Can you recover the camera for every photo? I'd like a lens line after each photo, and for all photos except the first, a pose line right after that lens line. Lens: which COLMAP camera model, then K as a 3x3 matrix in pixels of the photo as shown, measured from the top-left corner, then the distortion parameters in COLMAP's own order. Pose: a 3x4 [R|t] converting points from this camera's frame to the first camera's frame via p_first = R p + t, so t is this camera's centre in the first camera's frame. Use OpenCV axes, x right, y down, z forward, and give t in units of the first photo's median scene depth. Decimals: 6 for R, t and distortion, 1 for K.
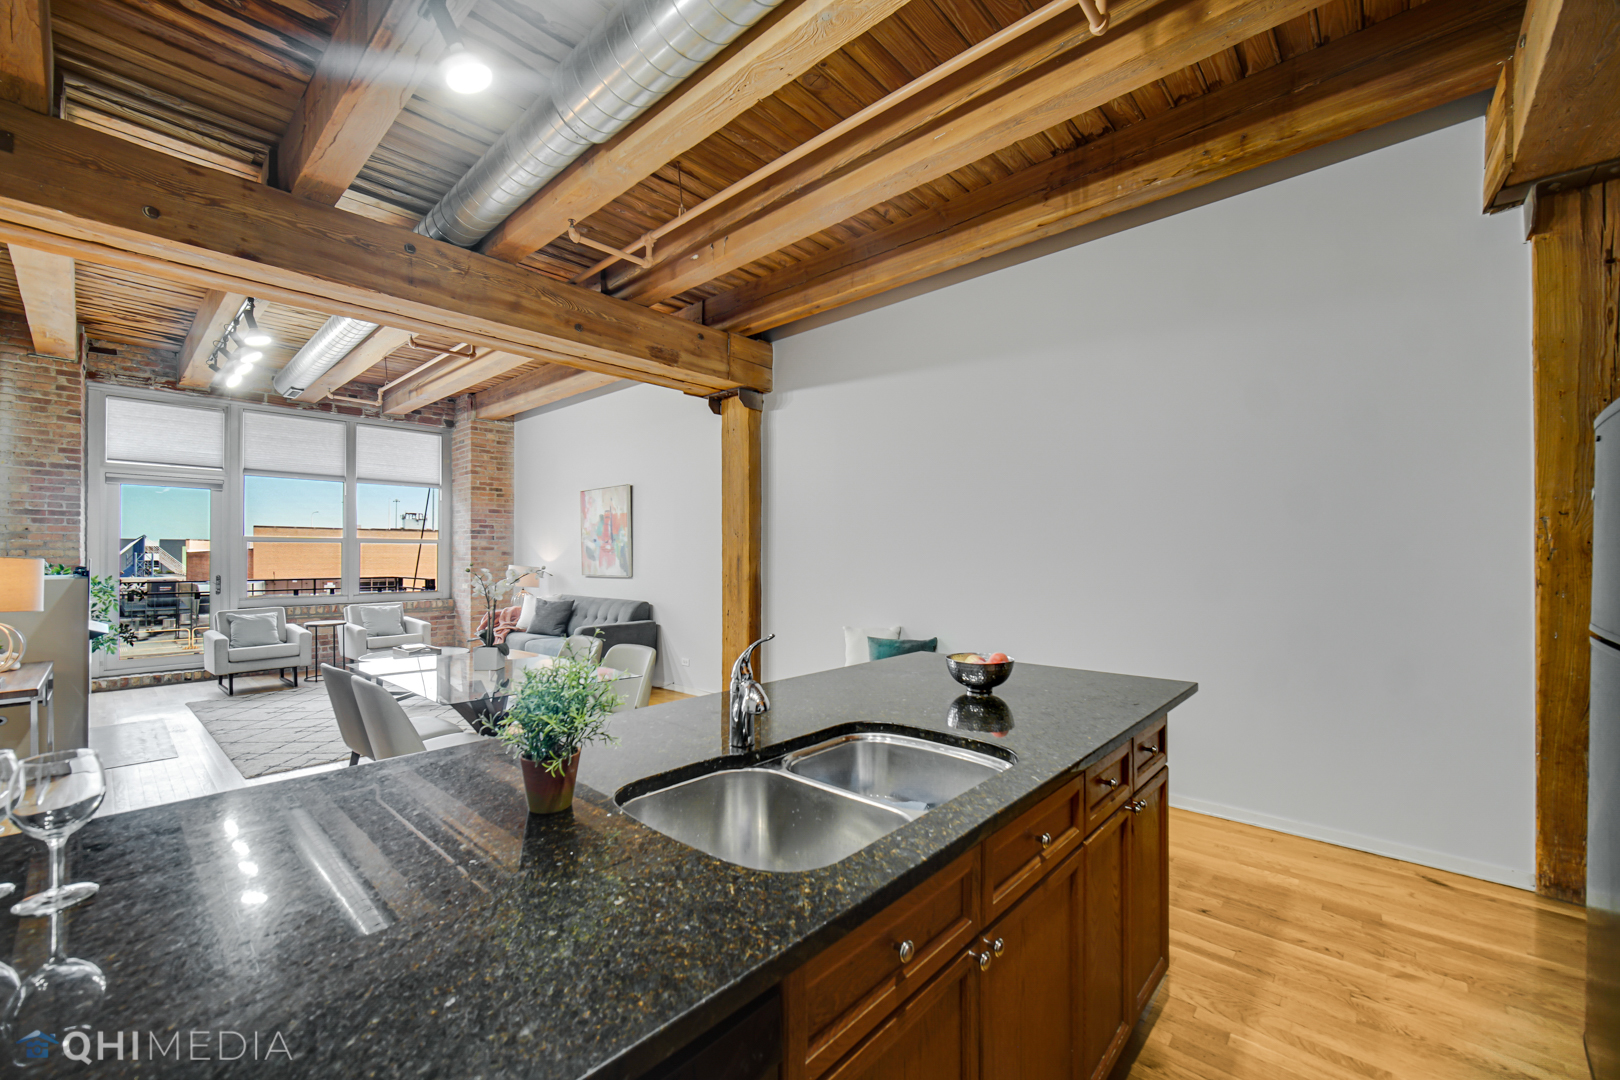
lens RADIAL K [[647.0, 0, 804.1], [0, 647.0, 551.0], [0, 0, 1]] dist [-0.003448, 0.000142]
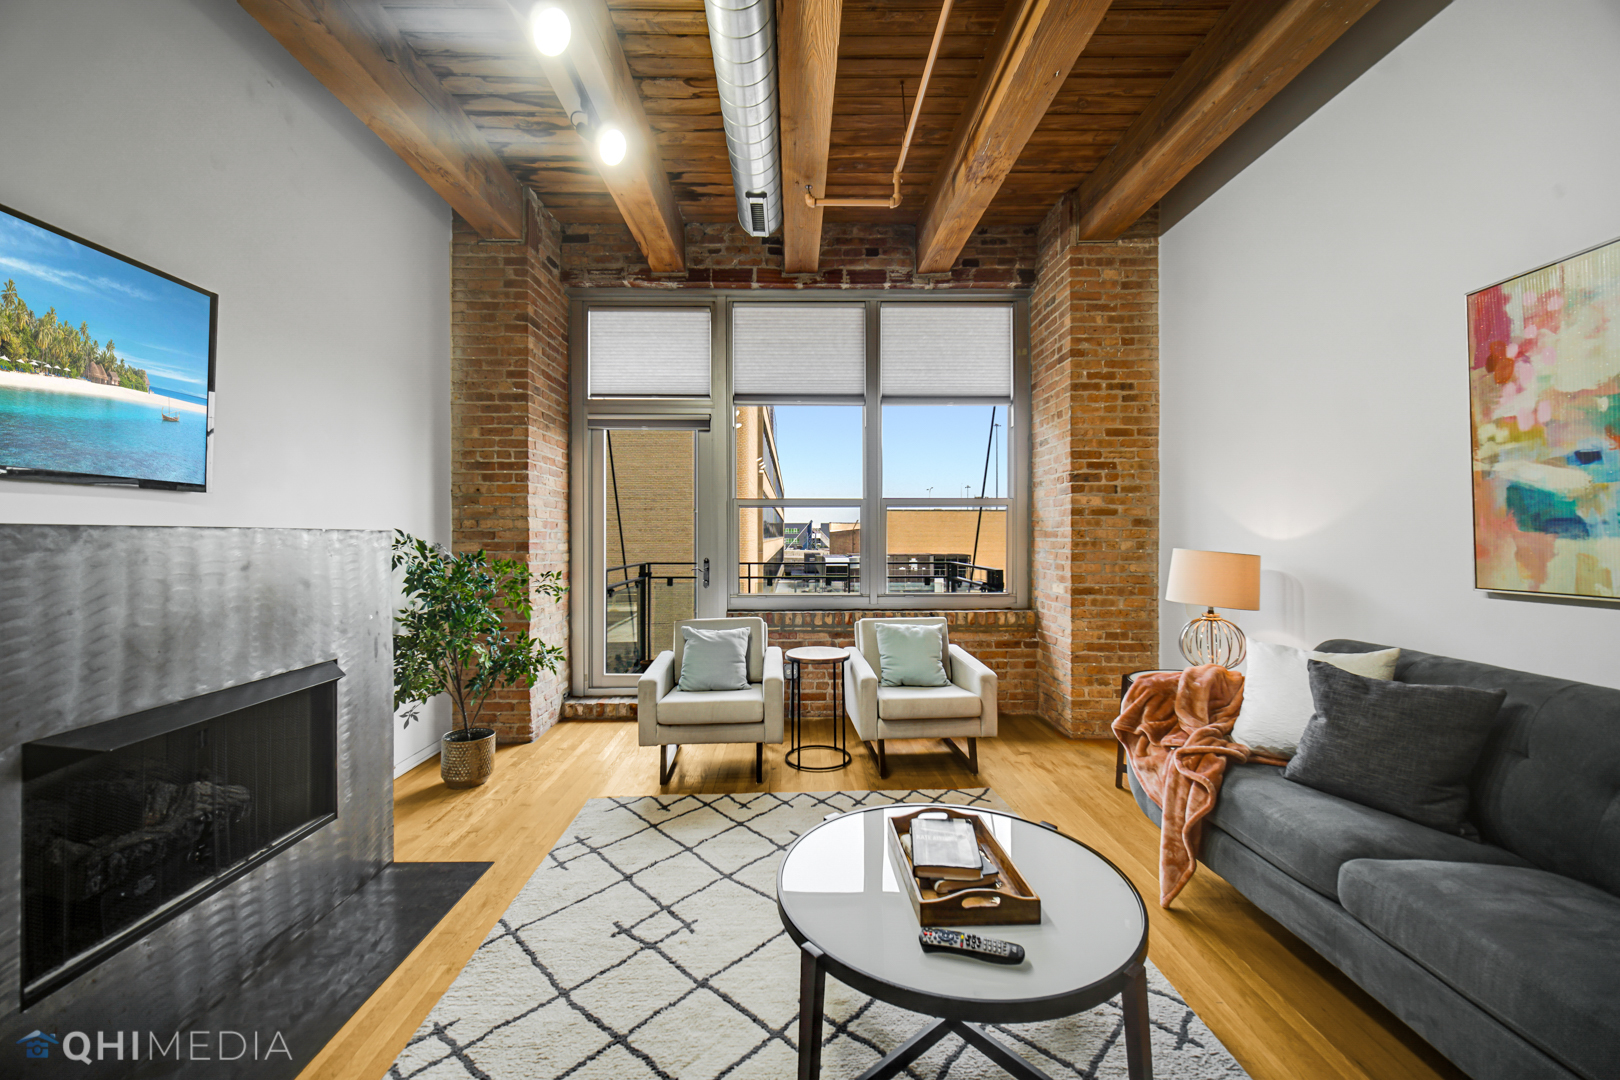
lens RADIAL K [[647.0, 0, 809.0], [0, 647.0, 534.2], [0, 0, 1]] dist [-0.003448, 0.000142]
pose [[0.691088, -0.001315, -0.722769, -0.336559], [0.006029, 0.999974, 0.003946, 0.010413], [0.722746, -0.007085, 0.691078, 0.585142]]
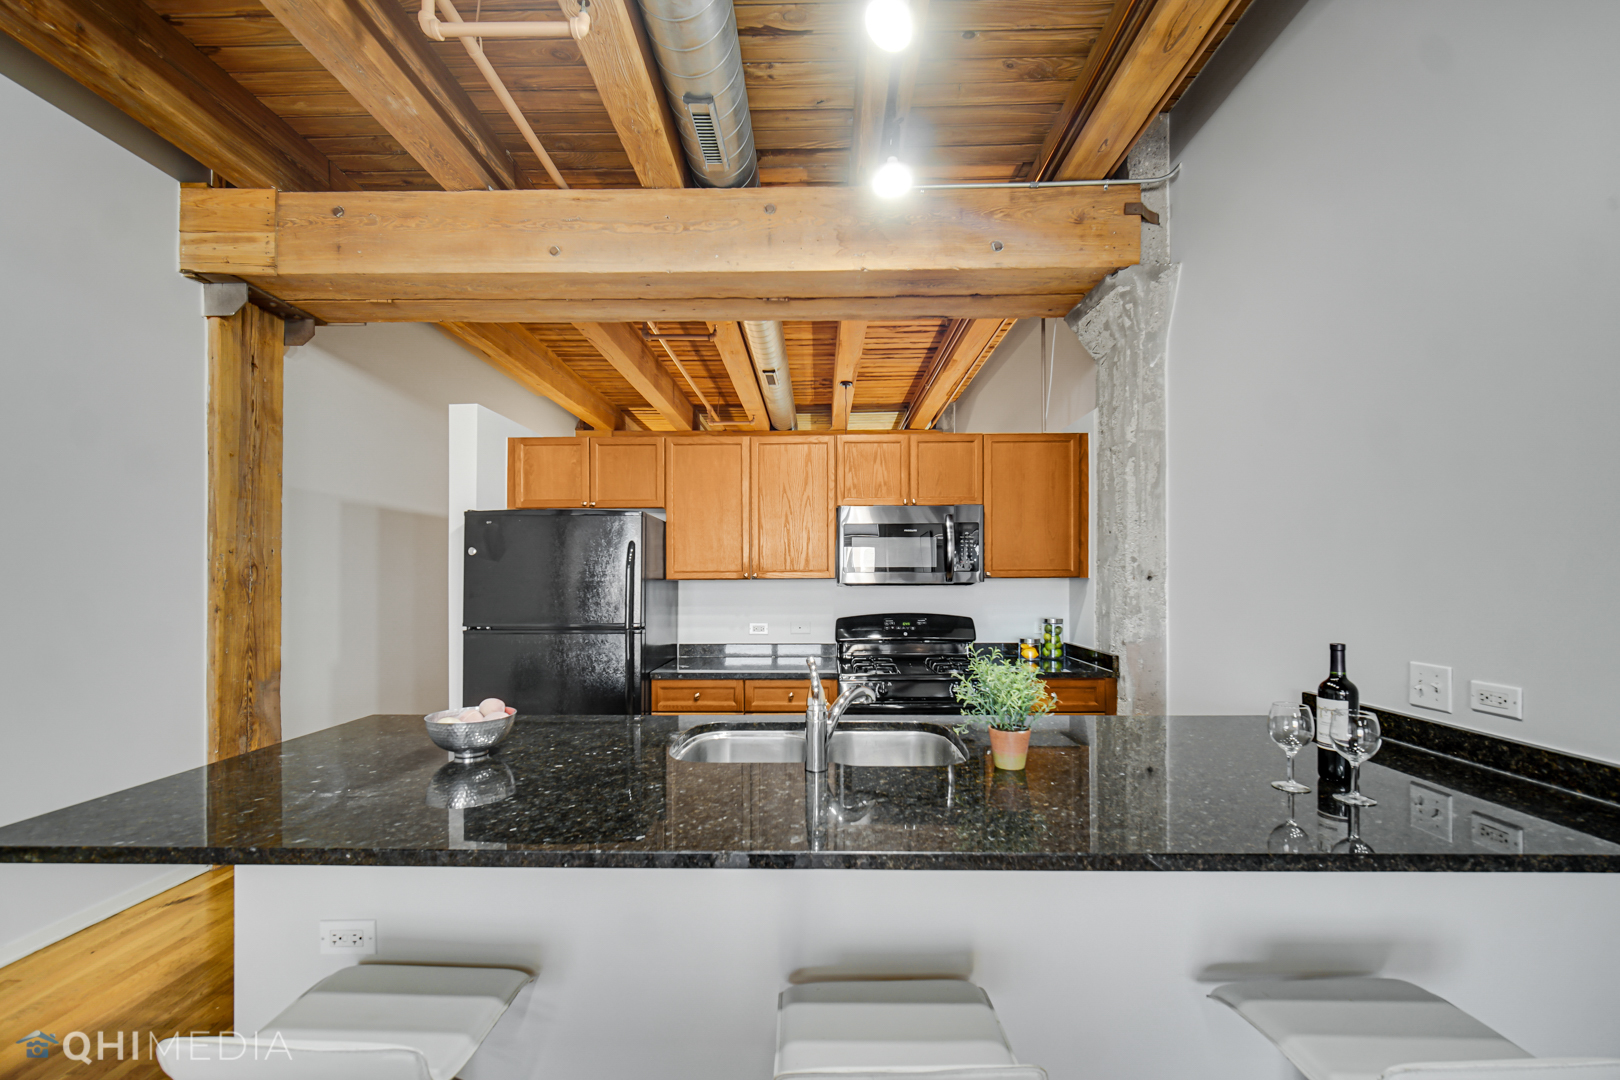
lens RADIAL K [[662.0, 0, 811.7], [0, 662.0, 571.8], [0, 0, 1]] dist [-0.004023, -0.000749]
pose [[-0.657786, 0.011392, 0.753119, -0.167915], [-0.001382, 0.999866, -0.016331, -0.000104], [-0.753204, -0.011783, -0.657682, 0.322150]]
